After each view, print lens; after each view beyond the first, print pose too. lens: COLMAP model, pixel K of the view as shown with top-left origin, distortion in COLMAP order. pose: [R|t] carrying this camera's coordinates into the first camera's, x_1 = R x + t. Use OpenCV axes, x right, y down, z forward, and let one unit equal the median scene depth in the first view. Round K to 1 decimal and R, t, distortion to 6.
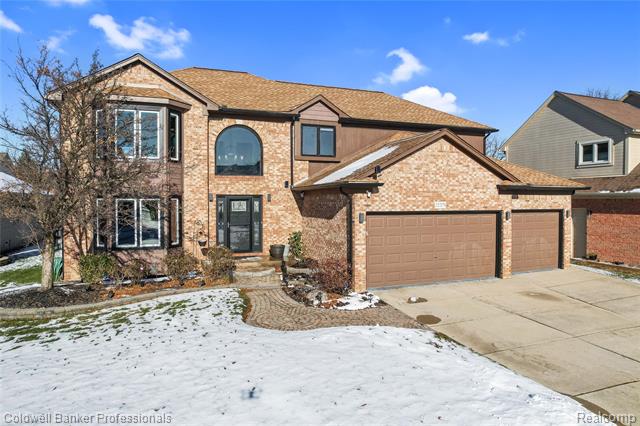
lens RADIAL K [[438.8, 0, 320.0], [0, 438.8, 213.0], [0, 0, 1]] dist [-0.054404, 0.048021]
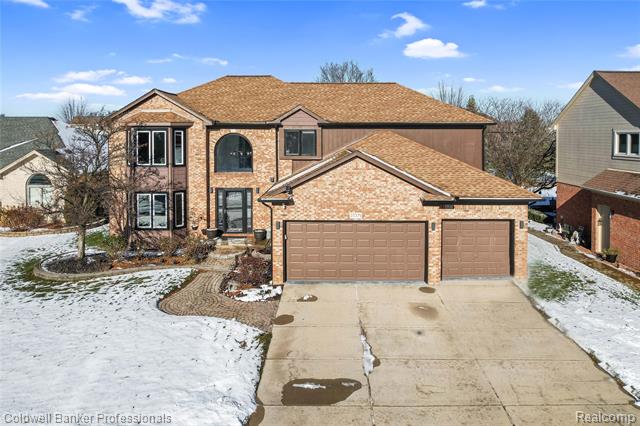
lens RADIAL K [[433.3, 0, 290.7], [0, 433.3, 158.0], [0, 0, 1]] dist [-0.006915, -0.022865]
pose [[0.919259, 0.018924, -0.393198, 0.523168], [-0.014189, 0.999788, 0.014945, -0.170621], [0.393398, -0.008159, 0.919332, -0.100075]]
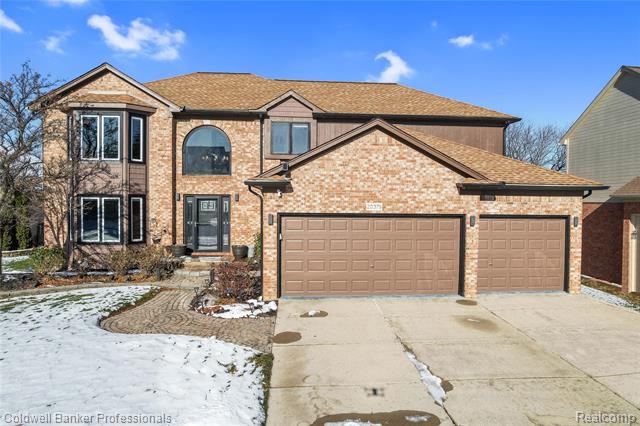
lens RADIAL K [[431.2, 0, 298.3], [0, 431.2, 215.6], [0, 0, 1]] dist [-0.053484, 0.047780]
pose [[0.952254, 0.019399, -0.304689, 0.364838], [-0.018721, 0.999812, 0.005146, -0.002055], [0.304731, 0.000804, 0.952438, 0.135393]]
